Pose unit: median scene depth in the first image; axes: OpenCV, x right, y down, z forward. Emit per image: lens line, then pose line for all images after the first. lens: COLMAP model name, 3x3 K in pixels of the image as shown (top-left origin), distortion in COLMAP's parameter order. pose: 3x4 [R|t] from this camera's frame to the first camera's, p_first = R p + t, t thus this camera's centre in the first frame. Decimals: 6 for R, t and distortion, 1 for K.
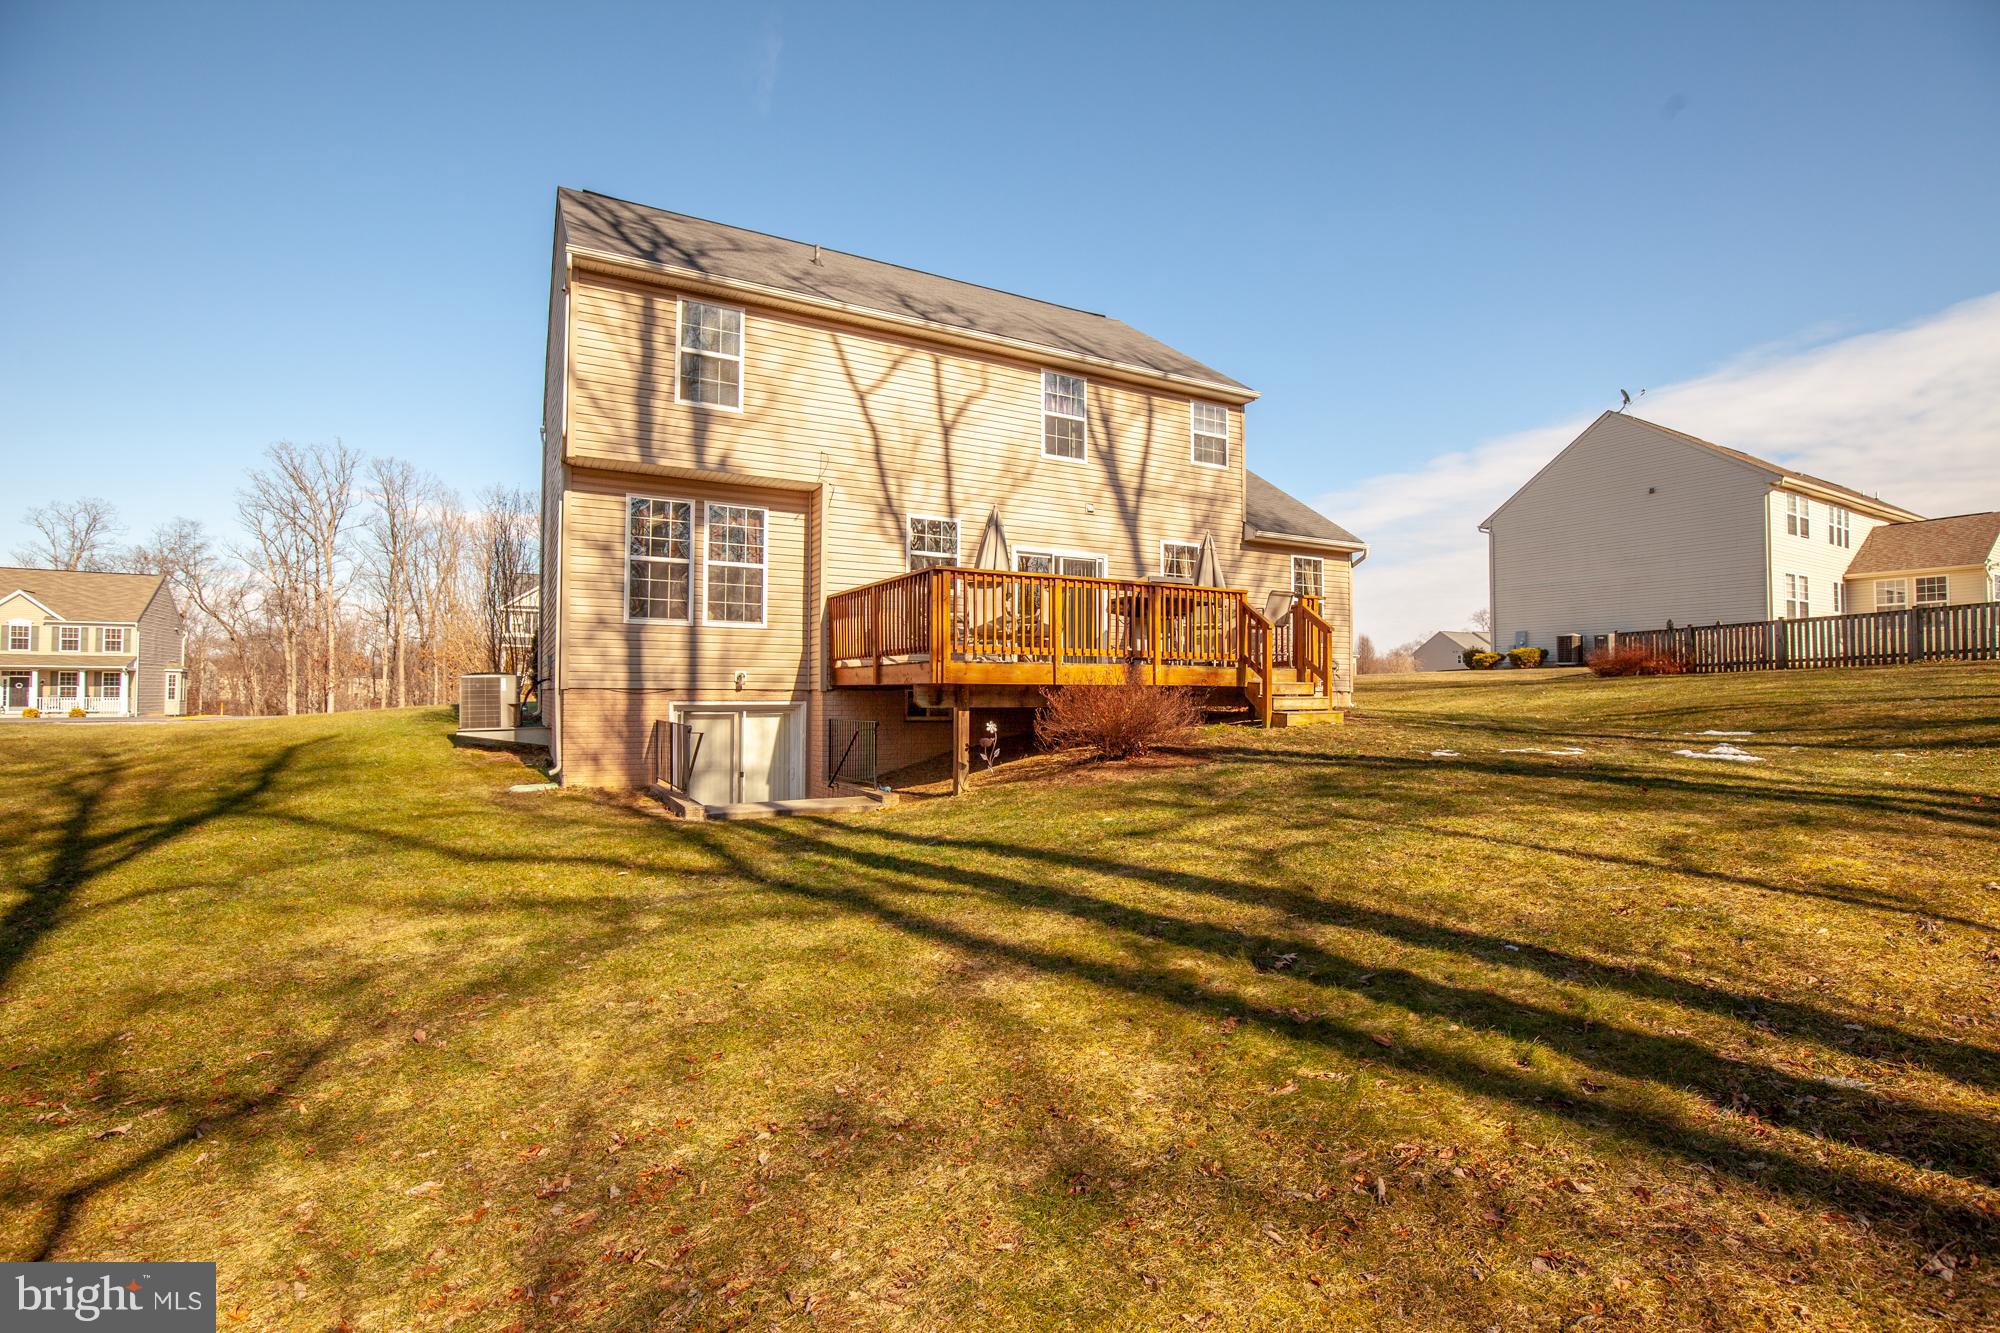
lens RADIAL K [[915.6, 0, 989.2], [0, 915.6, 673.6], [0, 0, 1]] dist [-0.036239, 0.006432]
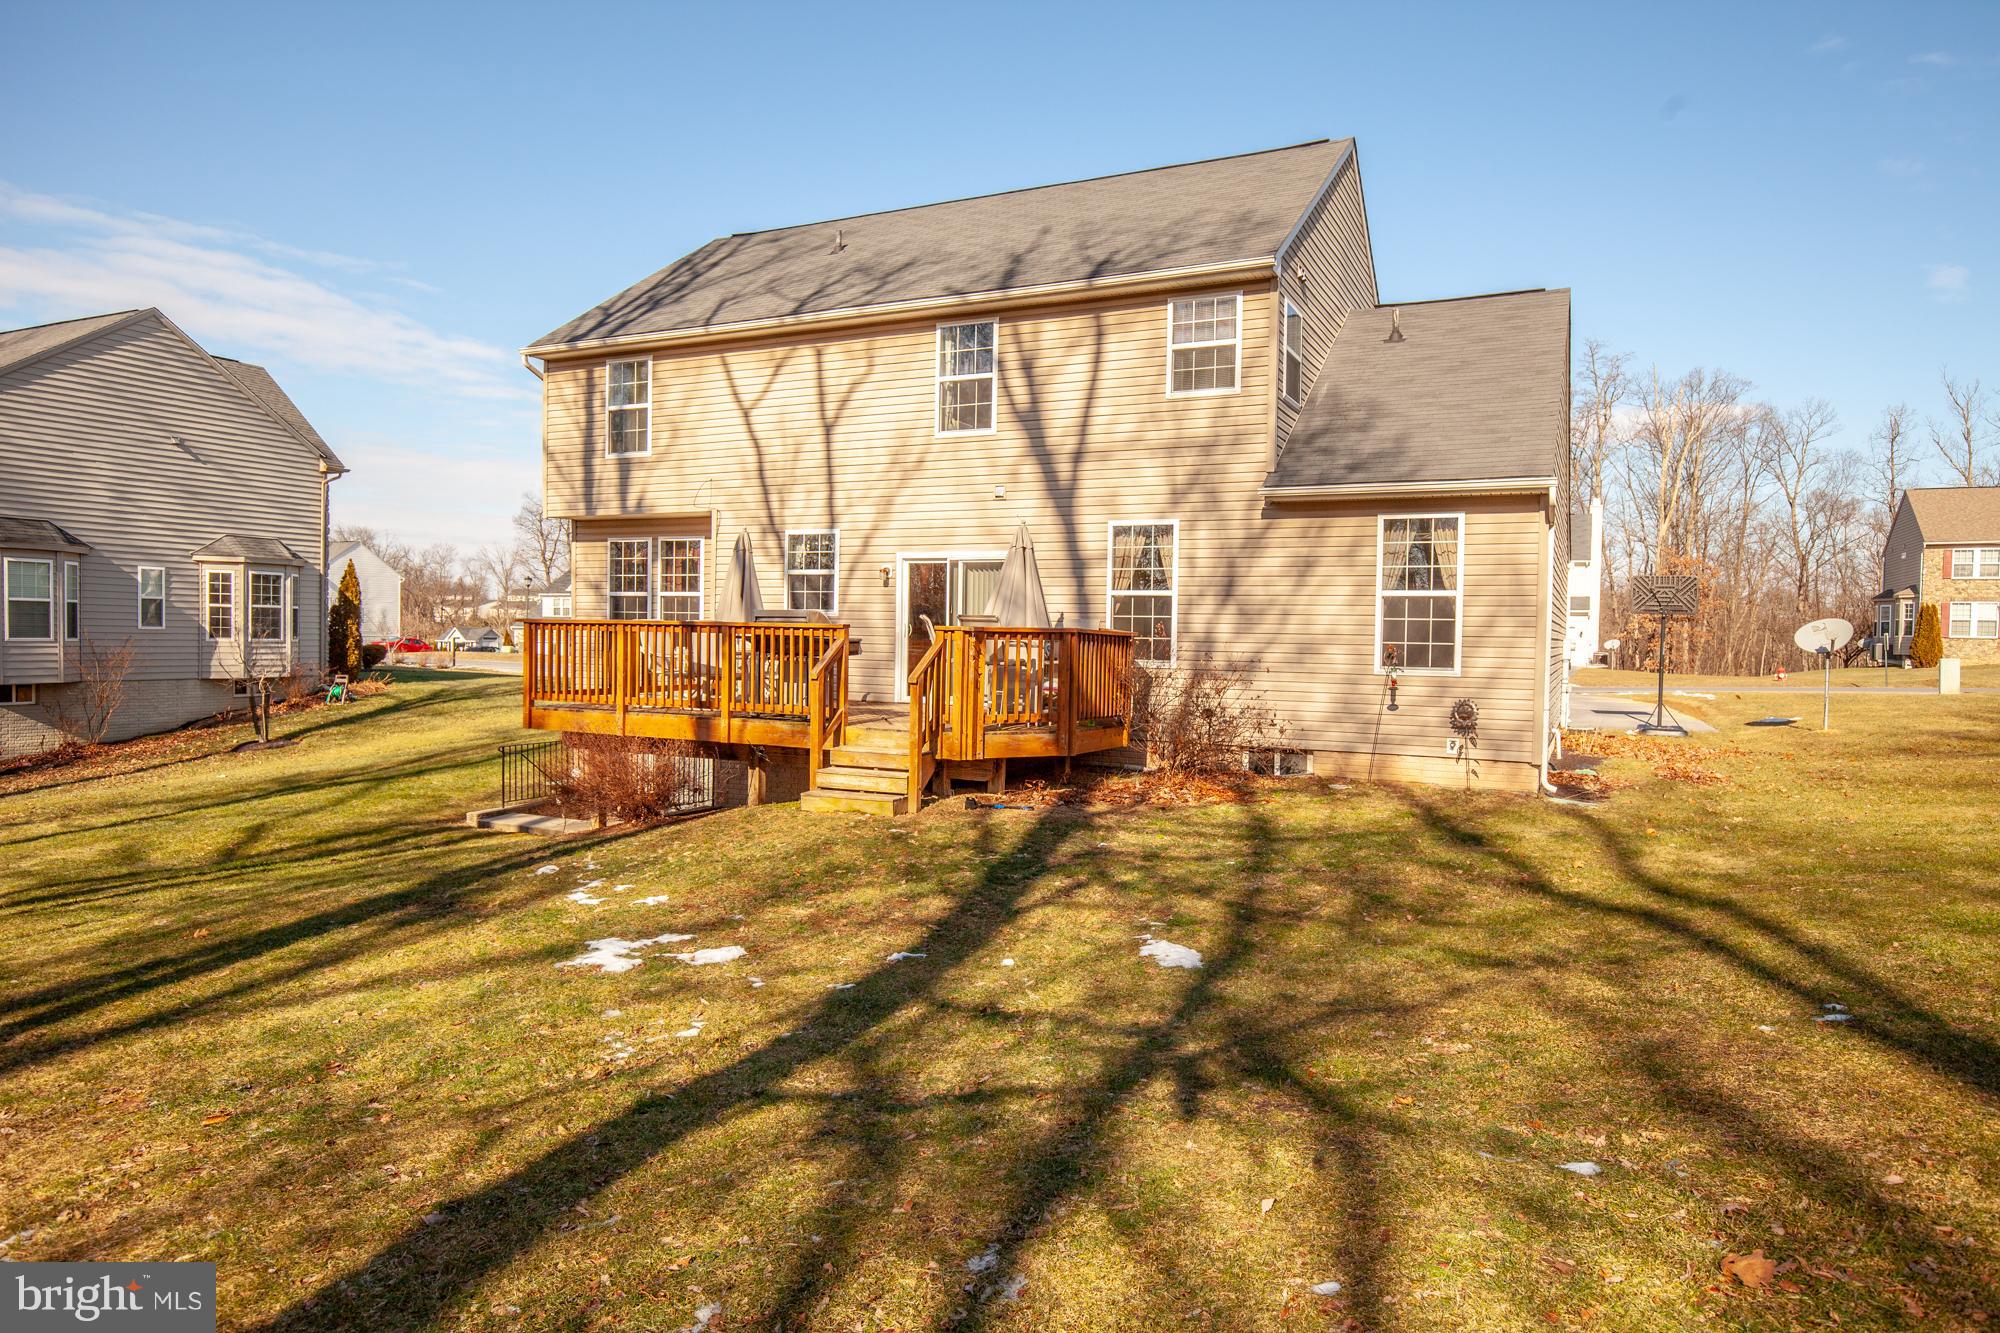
lens RADIAL K [[1228.4, 0, 961.4], [0, 1228.4, 675.4], [0, 0, 1]] dist [-0.006911, -0.000007]
pose [[0.564275, 0.035714, -0.824814, 1.044403], [0.006666, 0.998834, 0.047809, -0.086746], [0.825560, -0.032476, 0.563379, 0.439929]]
